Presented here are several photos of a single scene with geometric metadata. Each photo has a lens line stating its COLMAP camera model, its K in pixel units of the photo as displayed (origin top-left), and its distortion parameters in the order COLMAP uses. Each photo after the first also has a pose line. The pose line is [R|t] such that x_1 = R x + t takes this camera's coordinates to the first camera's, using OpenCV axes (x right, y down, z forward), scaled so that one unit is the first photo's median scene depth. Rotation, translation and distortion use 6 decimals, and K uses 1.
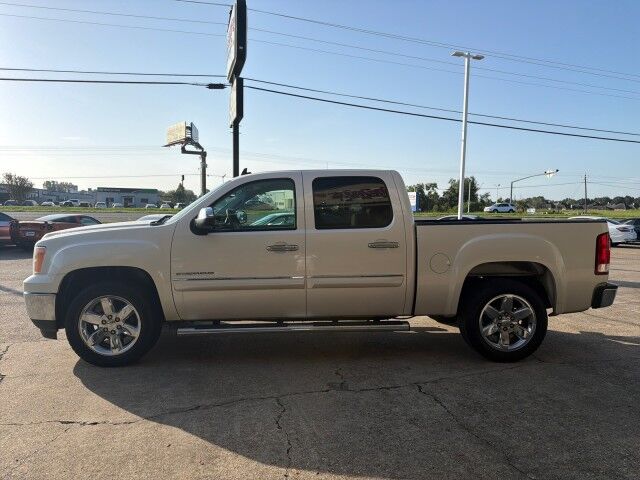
lens RADIAL K [[451.2, 0, 322.7], [0, 451.2, 241.3], [0, 0, 1]] dist [0.032628, -0.043362]
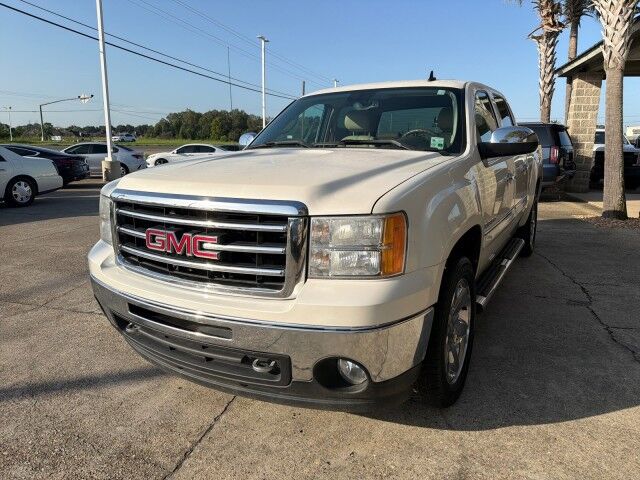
lens RADIAL K [[451.2, 0, 324.2], [0, 451.2, 239.7], [0, 0, 1]] dist [0.032628, -0.043362]
pose [[0.541083, -0.179632, 0.821560, -0.963682], [0.053229, 0.982277, 0.179716, -0.040497], [-0.839283, -0.053510, 0.541055, 0.791195]]
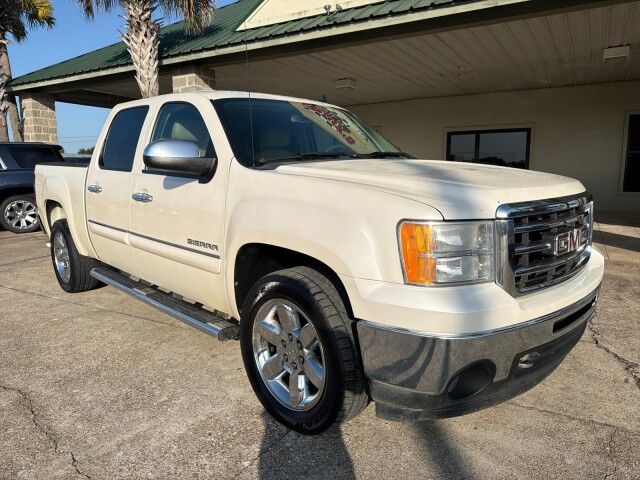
lens RADIAL K [[451.2, 0, 321.6], [0, 451.2, 241.9], [0, 0, 1]] dist [0.032628, -0.043362]
pose [[-0.666640, -0.122955, 0.735169, -0.852277], [0.051676, 0.976304, 0.210144, -0.079472], [-0.743586, 0.178081, -0.644489, 1.680648]]
